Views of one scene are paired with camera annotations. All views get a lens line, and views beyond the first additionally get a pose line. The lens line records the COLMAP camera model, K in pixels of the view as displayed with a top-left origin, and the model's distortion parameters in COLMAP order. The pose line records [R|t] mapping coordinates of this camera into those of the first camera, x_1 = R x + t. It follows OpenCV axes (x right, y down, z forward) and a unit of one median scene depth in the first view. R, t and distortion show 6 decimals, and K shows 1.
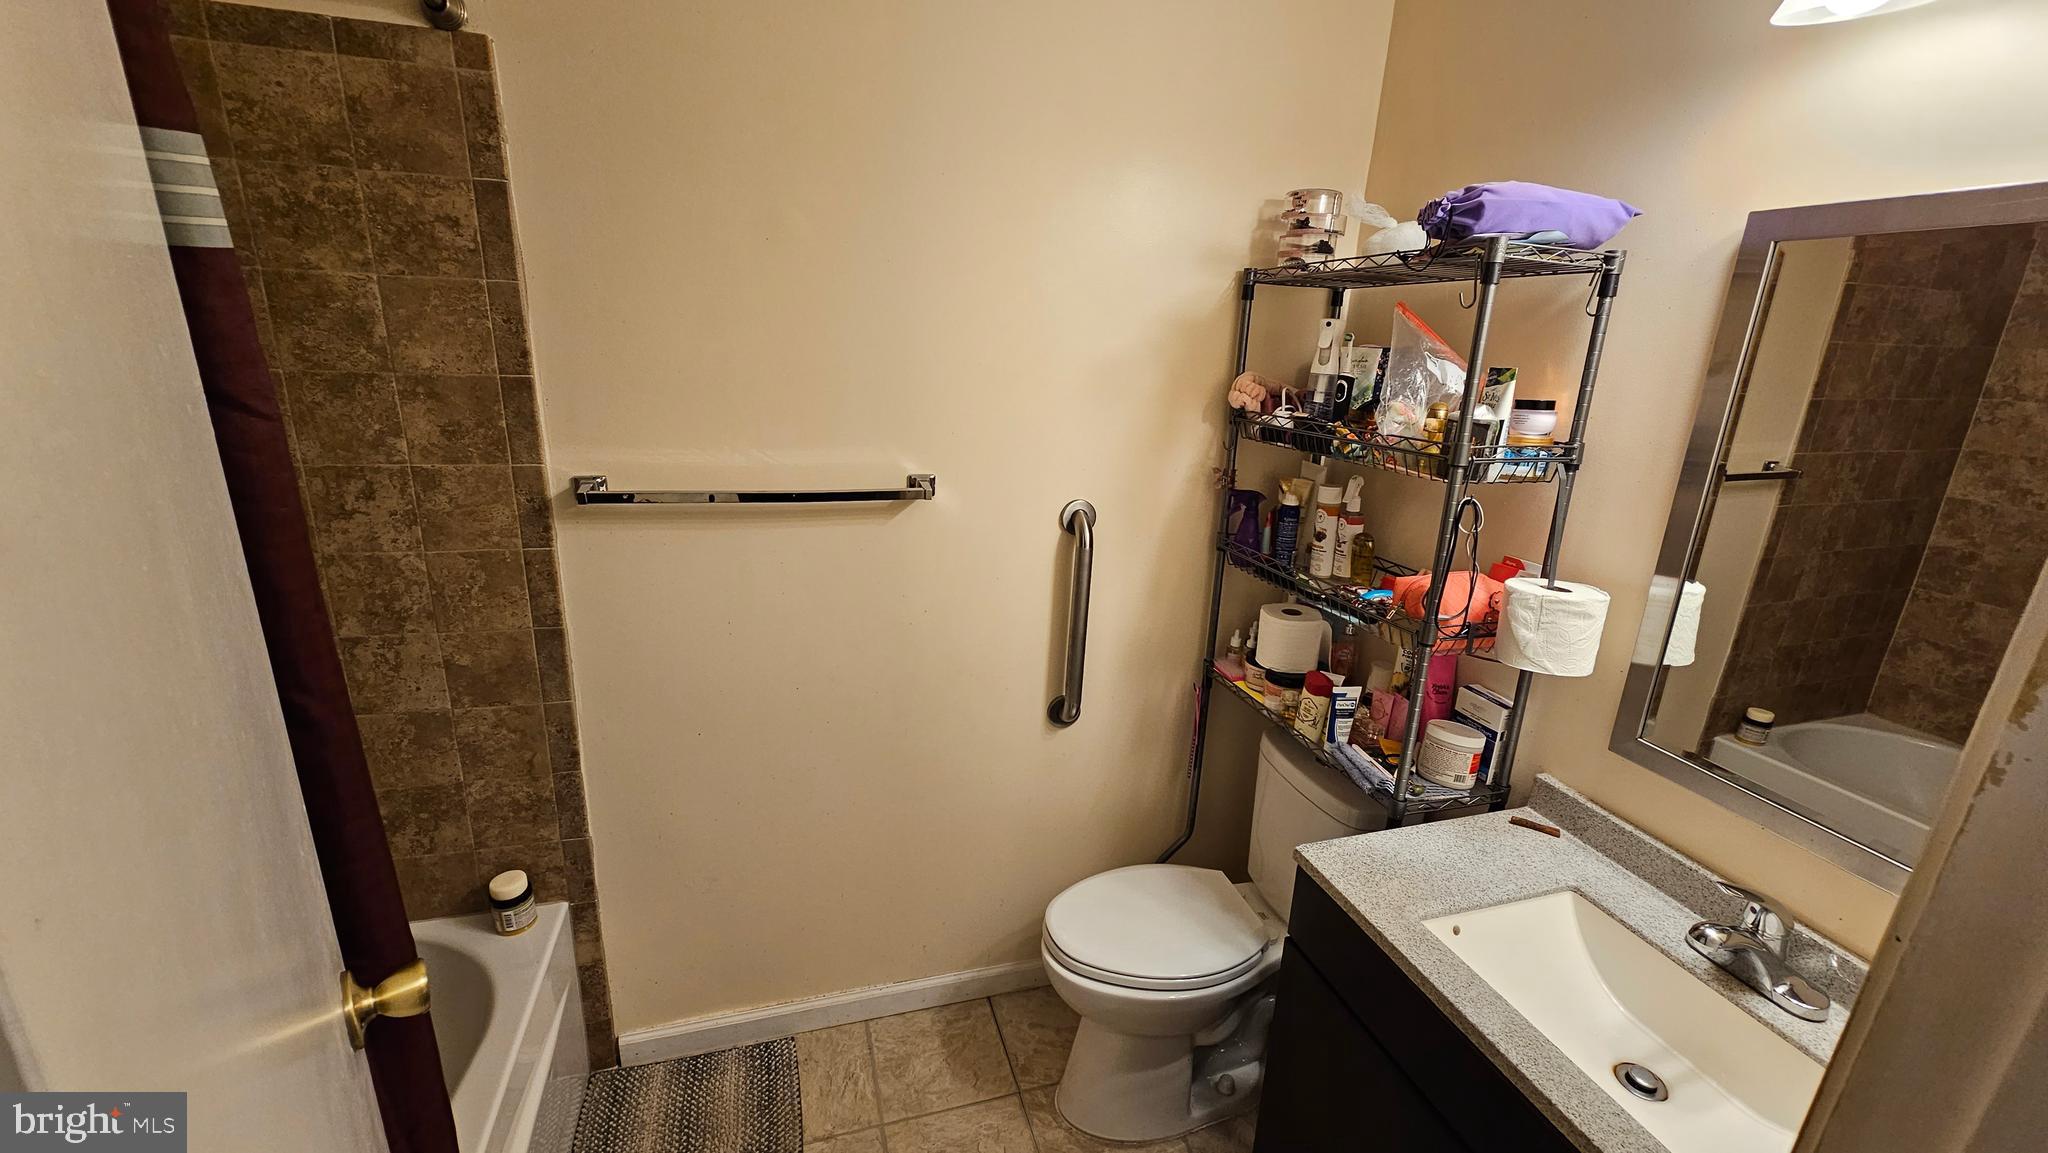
lens RADIAL K [[836.9, 0, 1029.7], [0, 836.9, 580.5], [0, 0, 1]] dist [-0.001784, 0.001656]
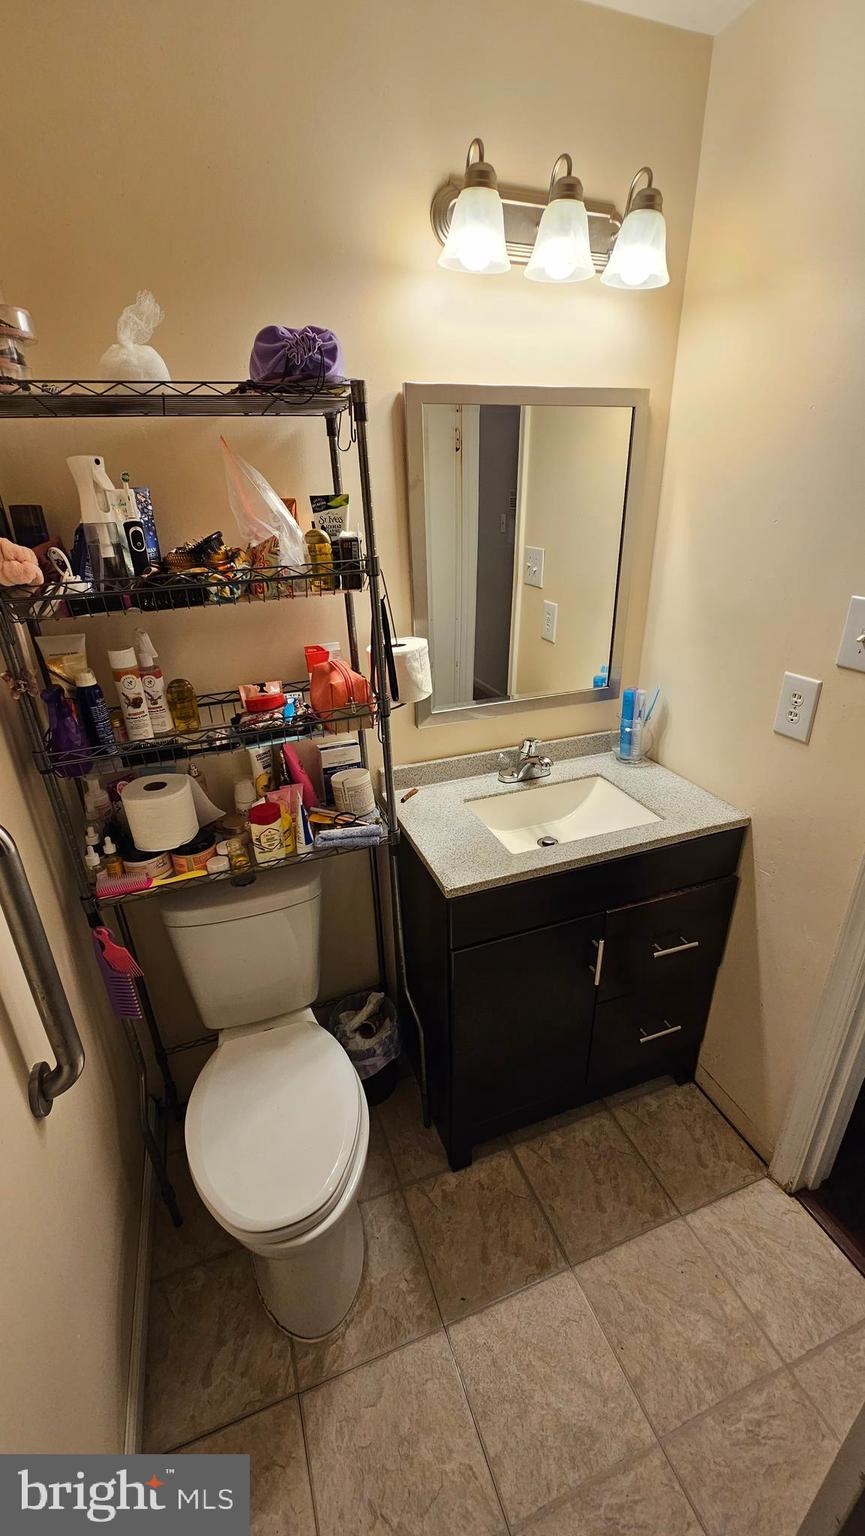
lens RADIAL K [[627.6, 0, 434.7], [0, 627.6, 769.2], [0, 0, 1]] dist [-0.001784, 0.001656]
pose [[-0.056627, -0.443842, 0.894314, -0.346519], [0.312858, 0.842748, 0.438060, -0.199456], [-0.948110, 0.304599, 0.091137, 0.657913]]
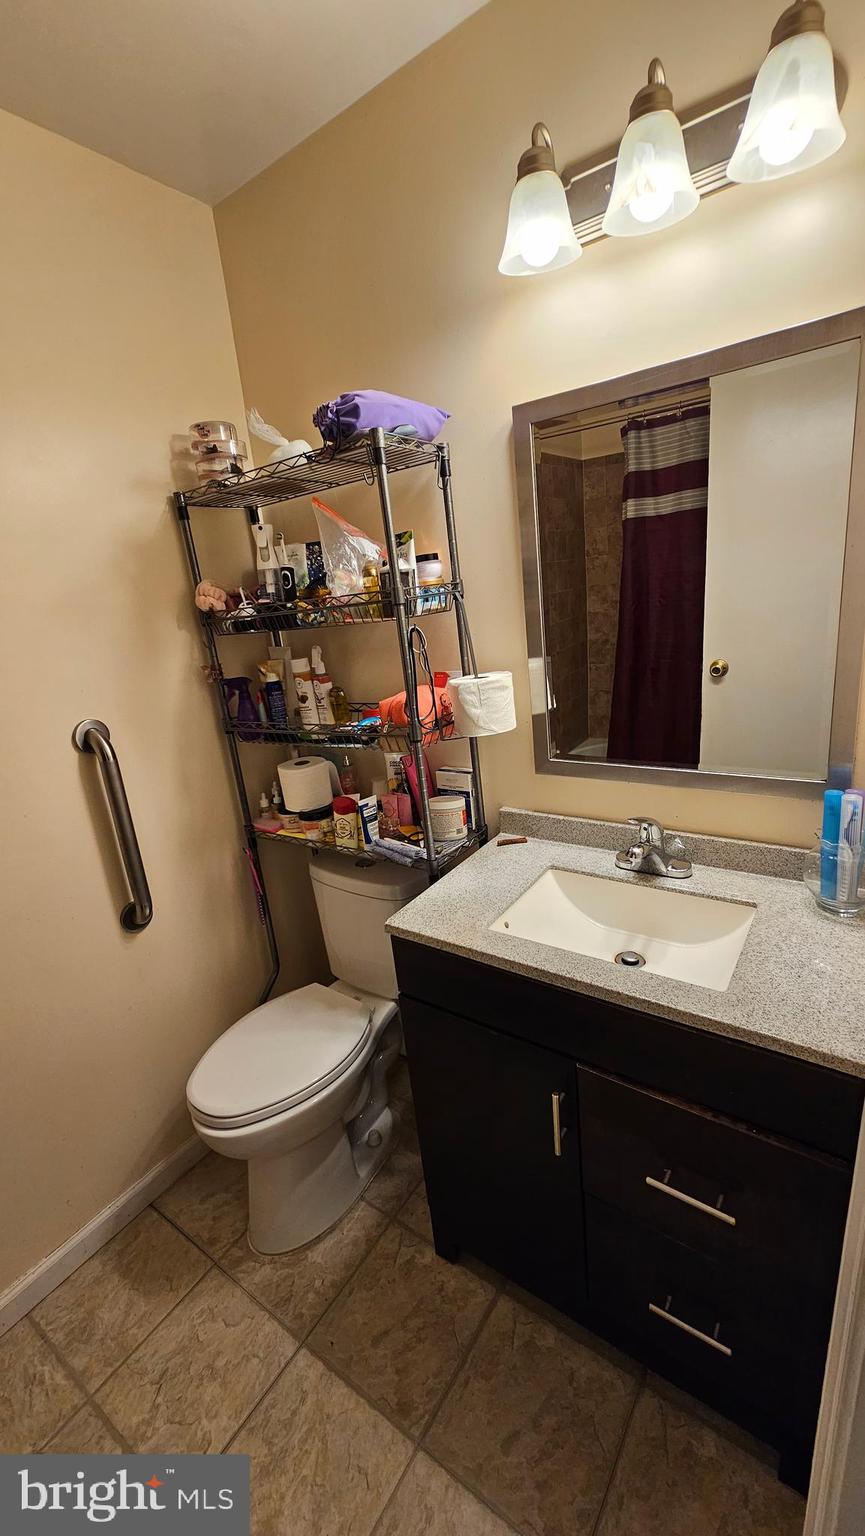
lens RADIAL K [[627.6, 0, 431.7], [0, 627.6, 770.1], [0, 0, 1]] dist [-0.001784, 0.001656]
pose [[0.783238, -0.293610, 0.548025, -0.054882], [0.306731, 0.949206, 0.070166, 0.043702], [-0.540790, 0.113140, 0.833514, 0.117719]]
